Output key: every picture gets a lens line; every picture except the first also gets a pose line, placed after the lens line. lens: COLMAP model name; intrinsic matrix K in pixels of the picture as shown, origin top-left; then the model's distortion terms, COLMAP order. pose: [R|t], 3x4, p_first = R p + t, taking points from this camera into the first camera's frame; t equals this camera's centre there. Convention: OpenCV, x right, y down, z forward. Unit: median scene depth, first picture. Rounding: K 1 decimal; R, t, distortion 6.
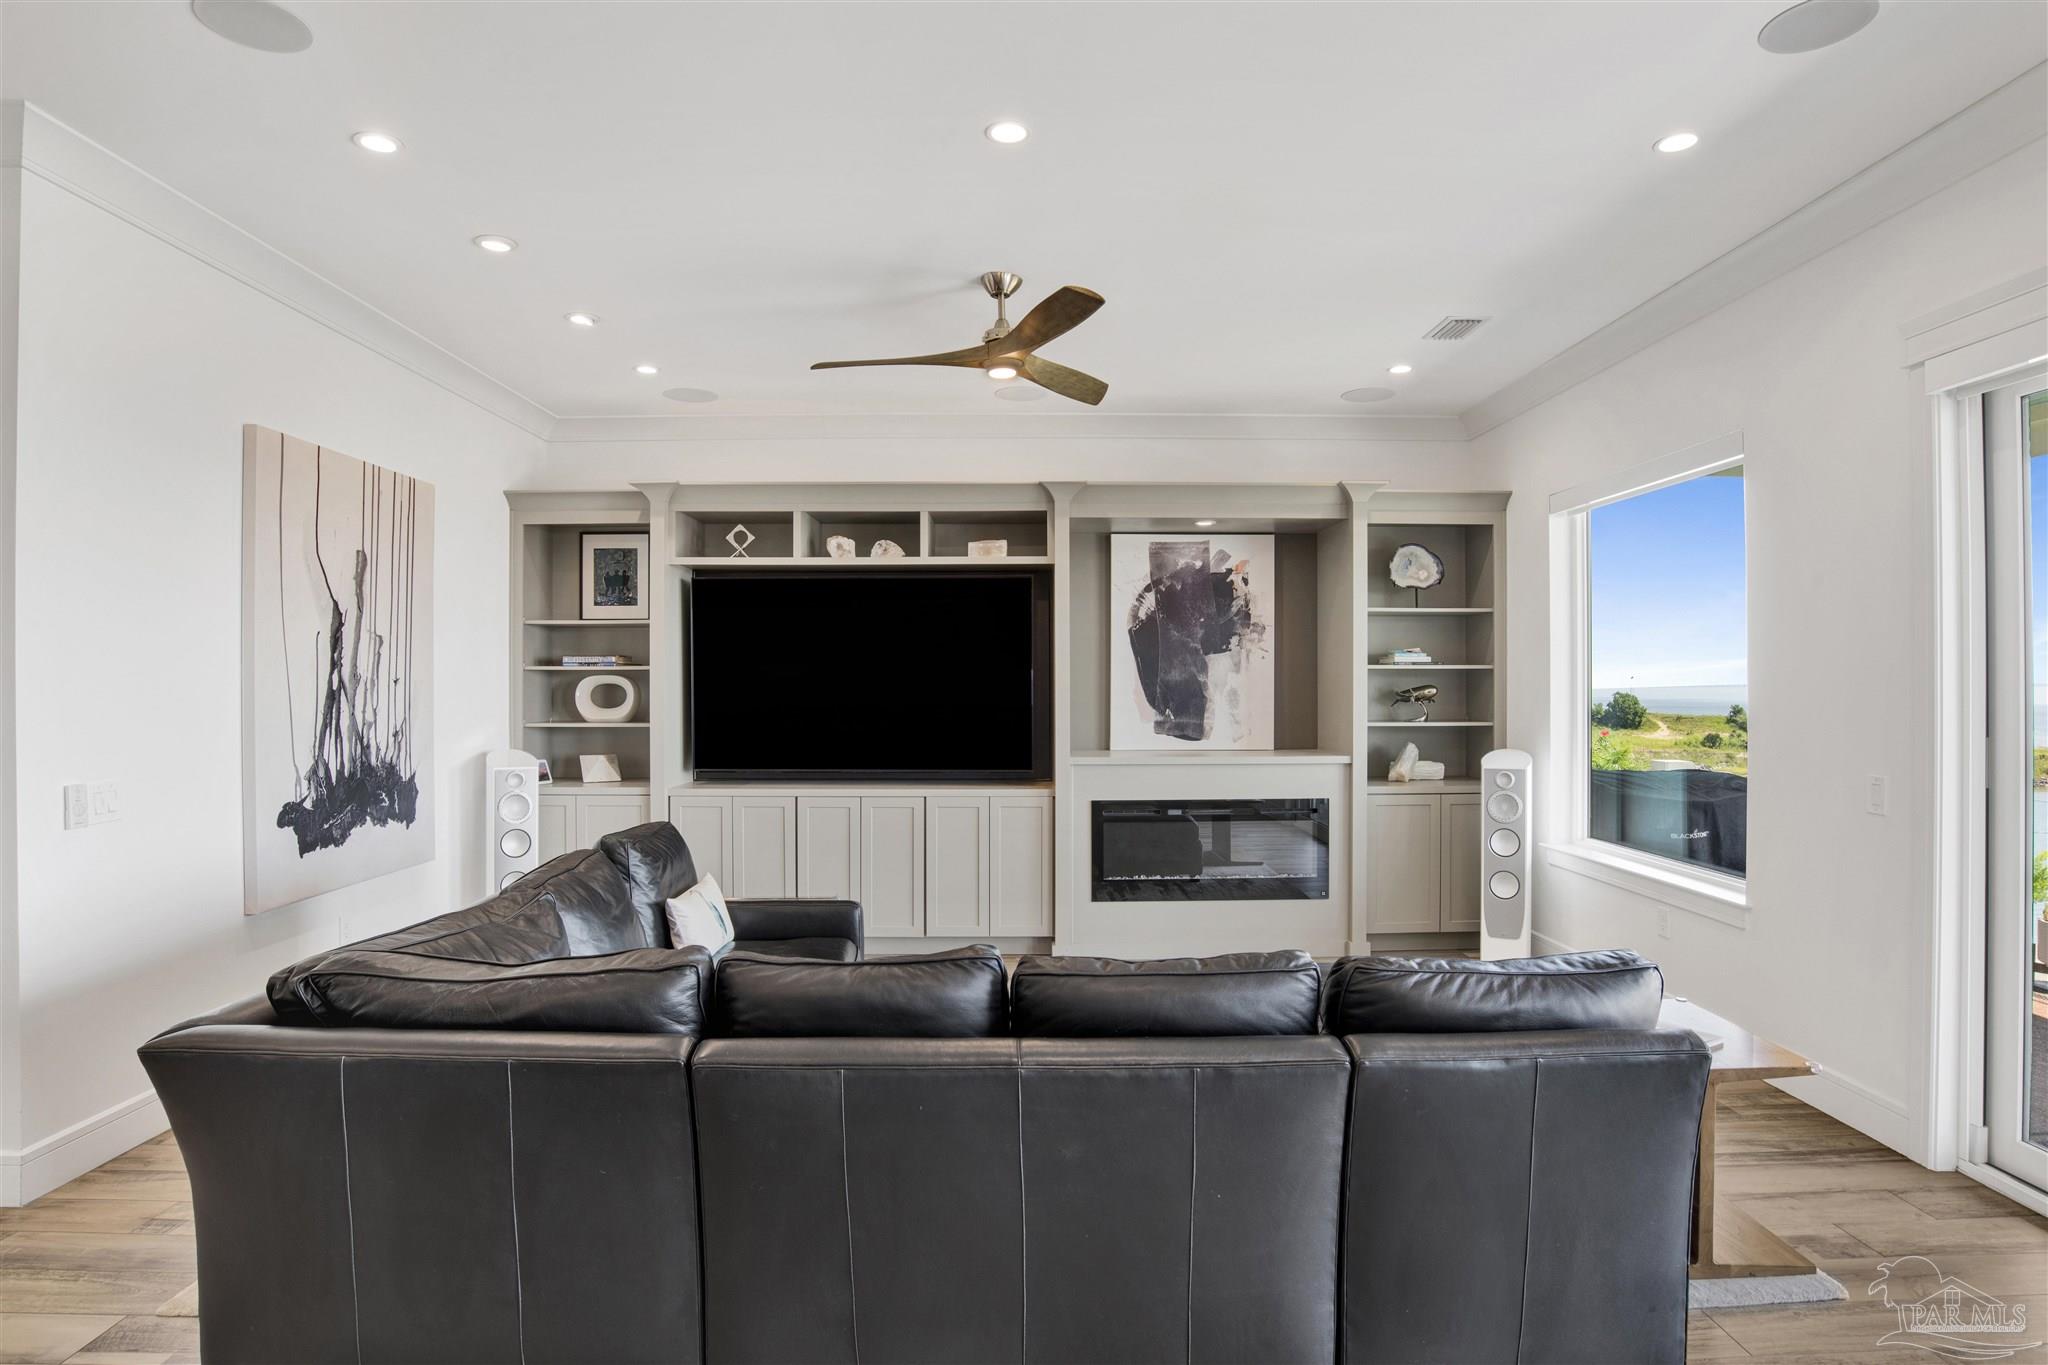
lens RADIAL K [[1066.2, 0, 1023.7], [0, 1066.2, 682.4], [0, 0, 1]] dist [-0.059470, 0.015173]
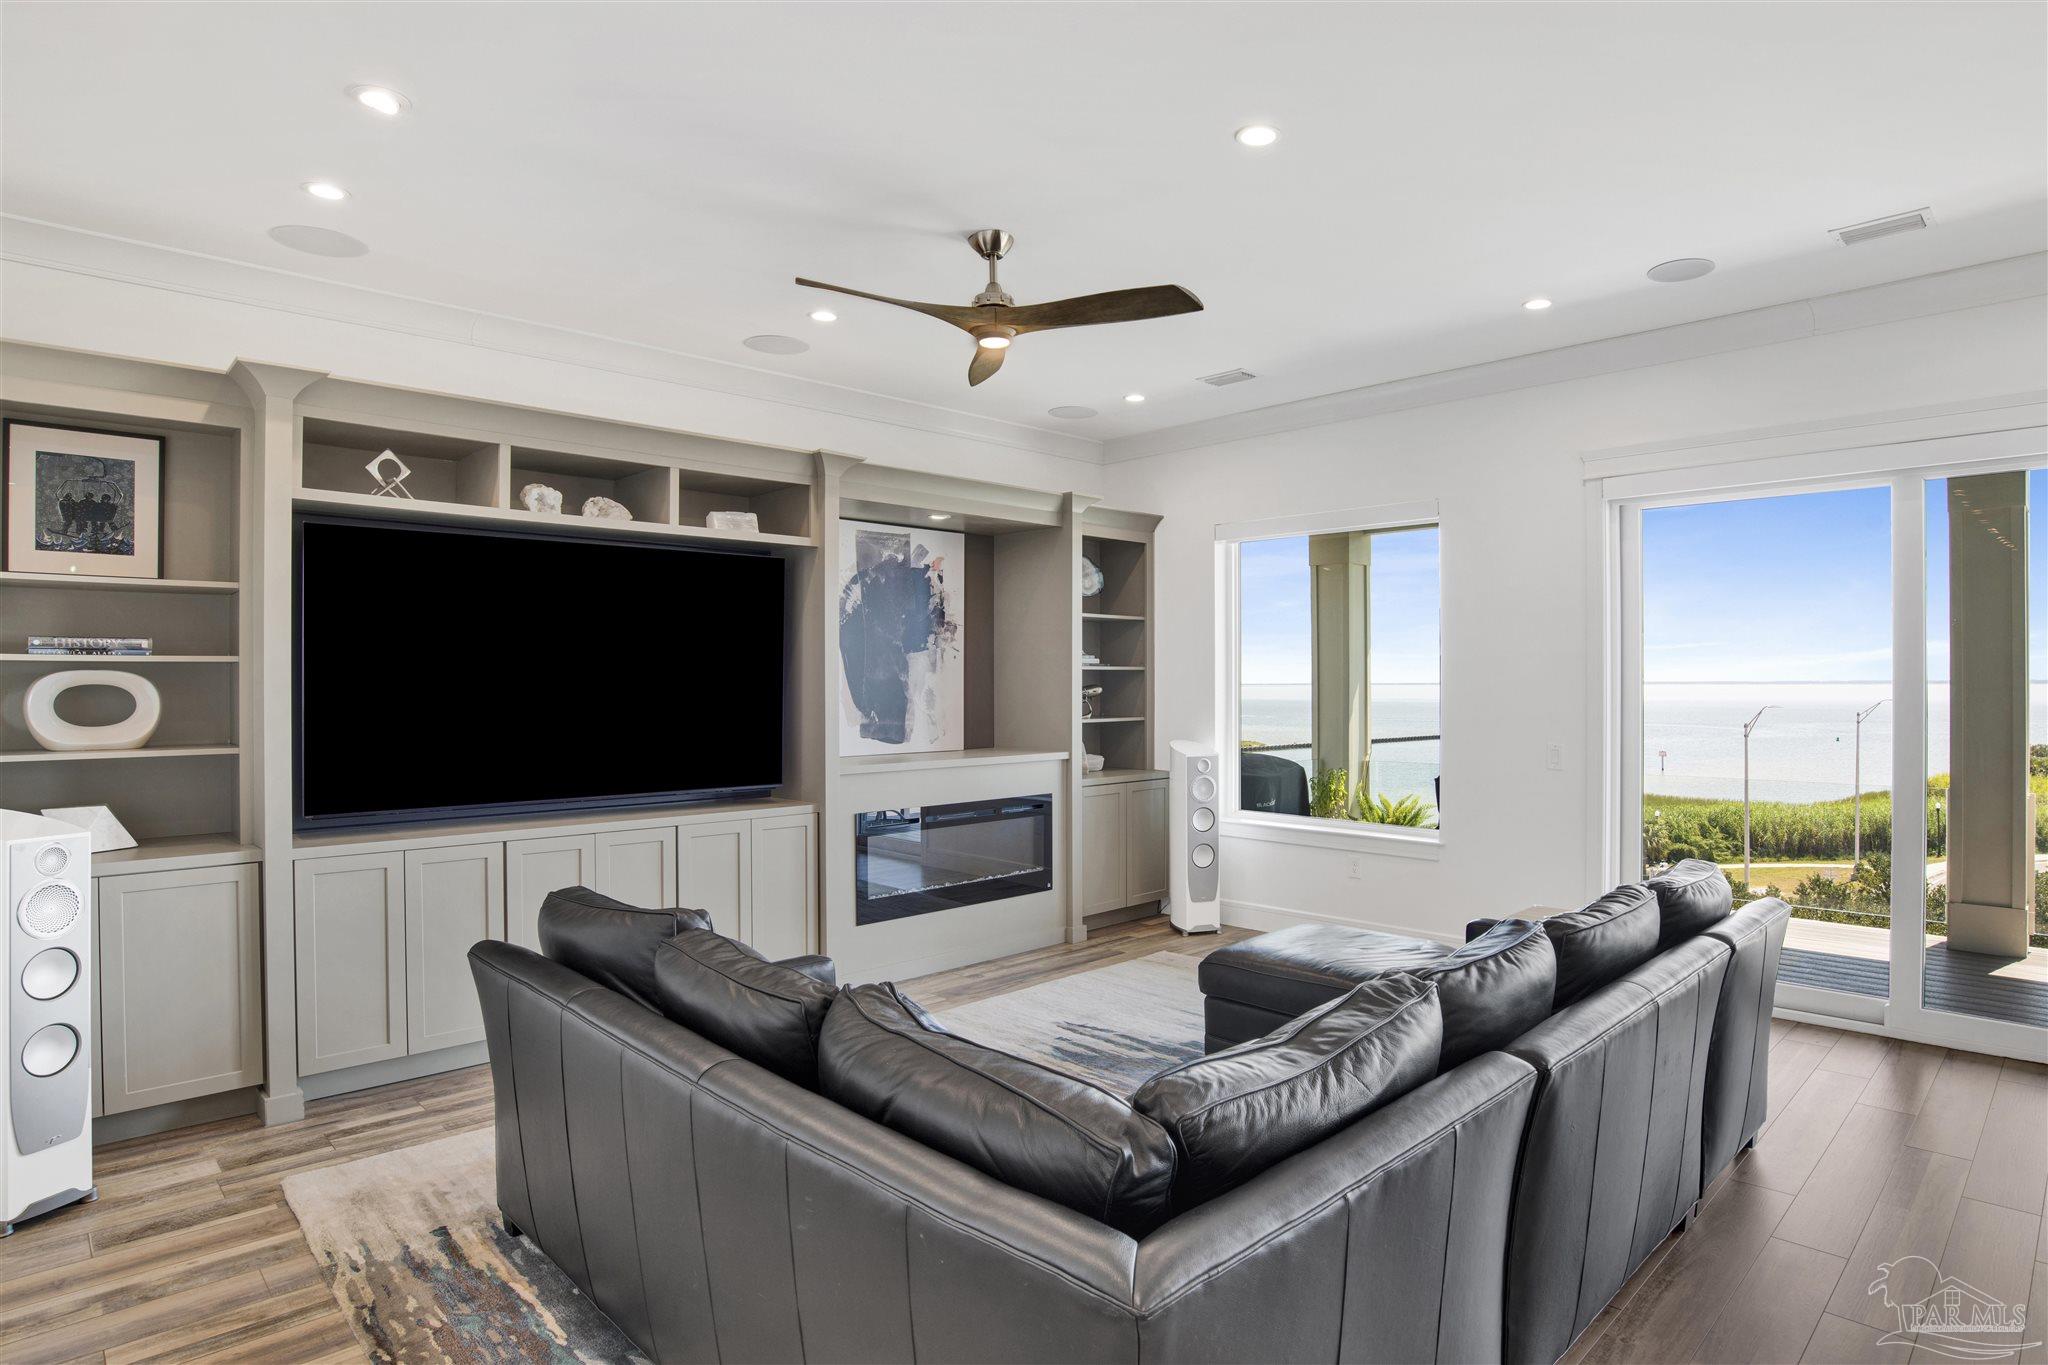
lens RADIAL K [[1113.2, 0, 1087.5], [0, 1113.2, 668.8], [0, 0, 1]] dist [-0.042238, 0.002461]
pose [[0.708964, 0.008015, 0.705199, -0.440498], [-0.000704, 0.999943, -0.010657, -0.001572], [-0.705244, 0.007059, 0.708929, 0.189755]]
